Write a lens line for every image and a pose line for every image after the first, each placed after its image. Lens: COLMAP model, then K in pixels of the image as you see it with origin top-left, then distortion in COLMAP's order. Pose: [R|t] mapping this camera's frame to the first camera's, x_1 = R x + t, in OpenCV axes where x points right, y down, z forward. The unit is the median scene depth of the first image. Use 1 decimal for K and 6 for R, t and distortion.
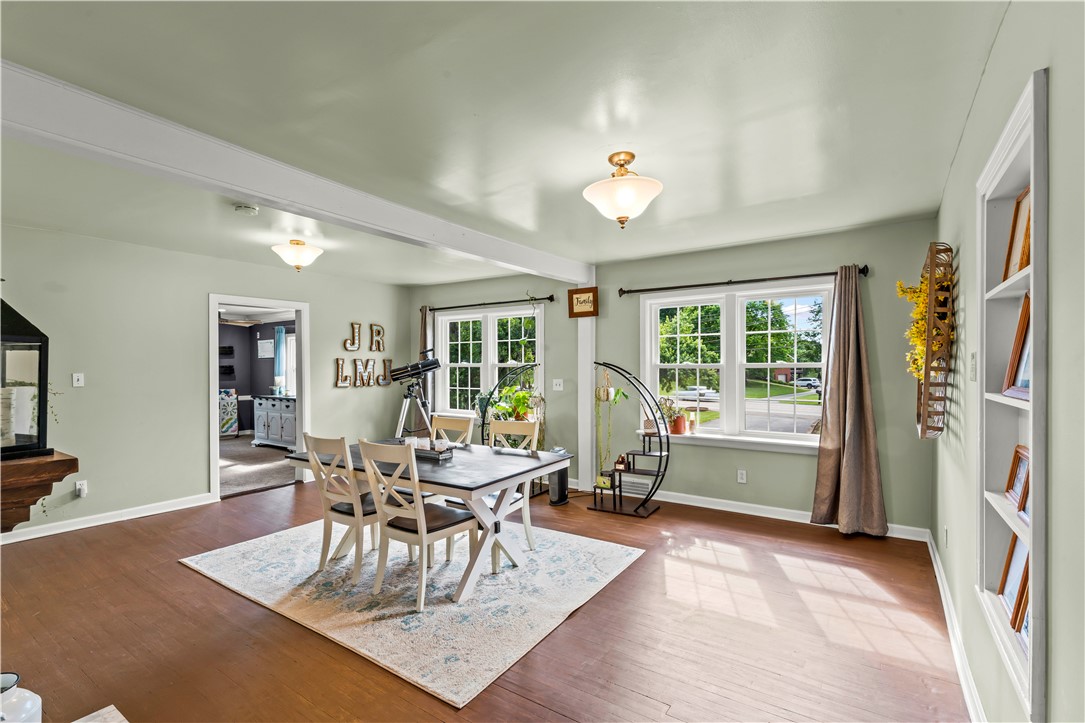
lens RADIAL K [[493.3, 0, 542.2], [0, 493.3, 364.6], [0, 0, 1]] dist [-0.004566, -0.000184]
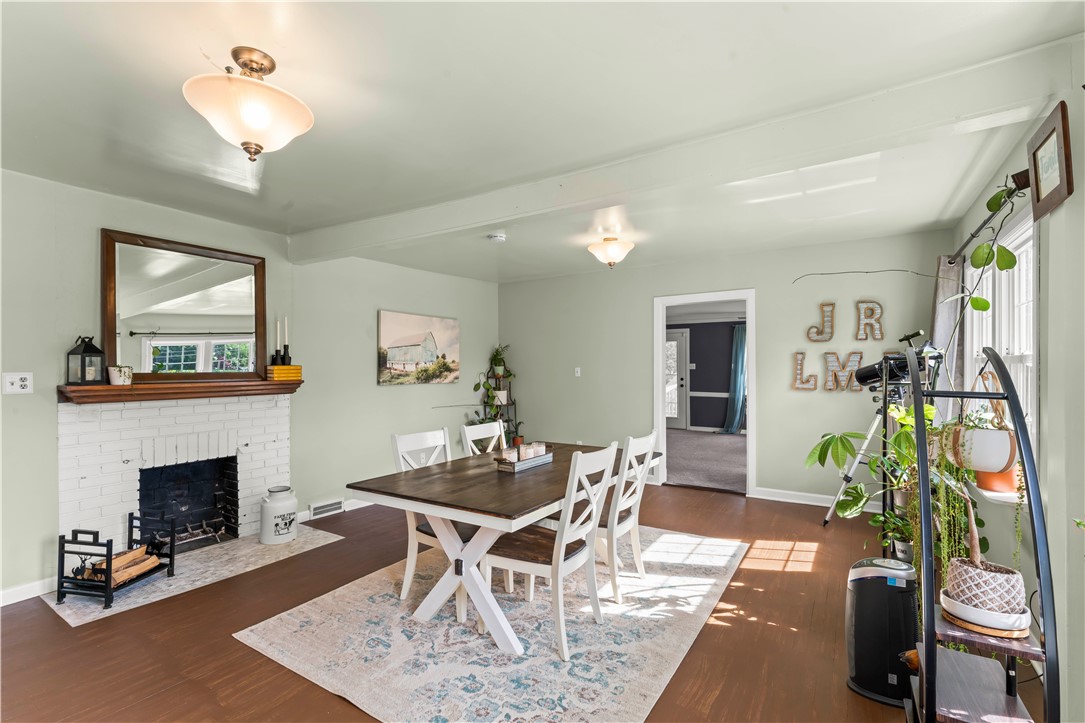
lens RADIAL K [[493.3, 0, 536.9], [0, 493.3, 365.8], [0, 0, 1]] dist [-0.004566, -0.000184]
pose [[0.015365, 0.003838, -0.999875, 0.456416], [0.002989, 0.999988, 0.003884, 0.005849], [0.999877, -0.003048, 0.015354, 0.736560]]
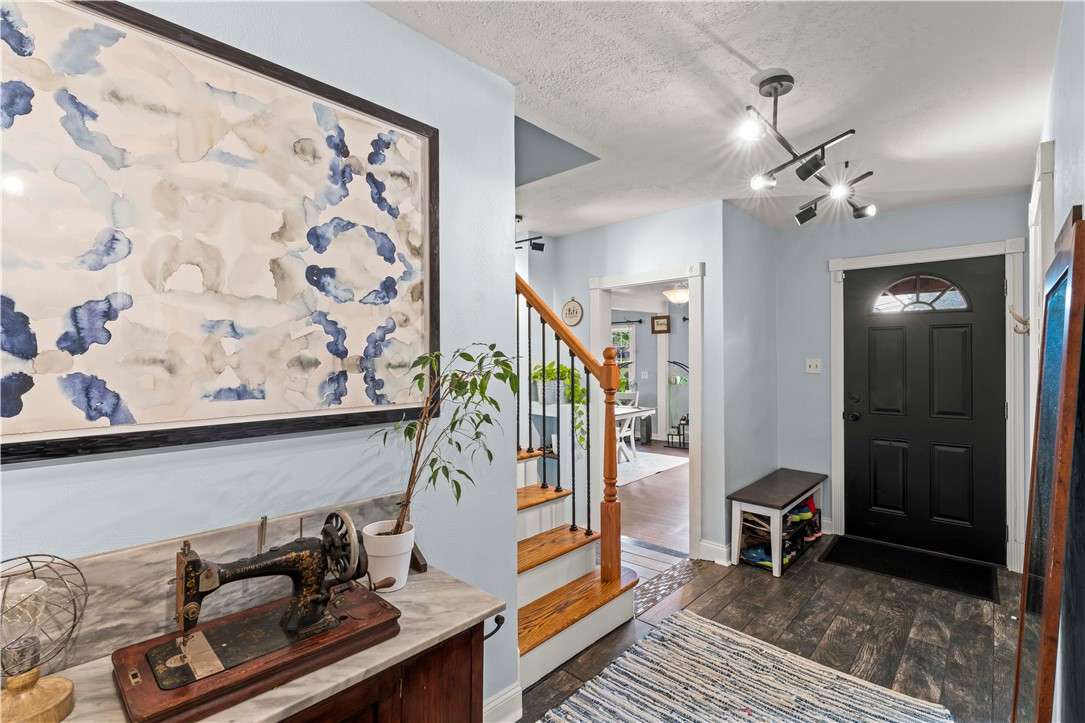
lens RADIAL K [[493.3, 0, 539.7], [0, 493.3, 364.3], [0, 0, 1]] dist [-0.004566, -0.000184]
pose [[0.989061, -0.000096, -0.147505, -0.073630], [0.000323, 0.999999, 0.001514, 0.002936], [0.147504, -0.001545, 0.989060, -0.685170]]
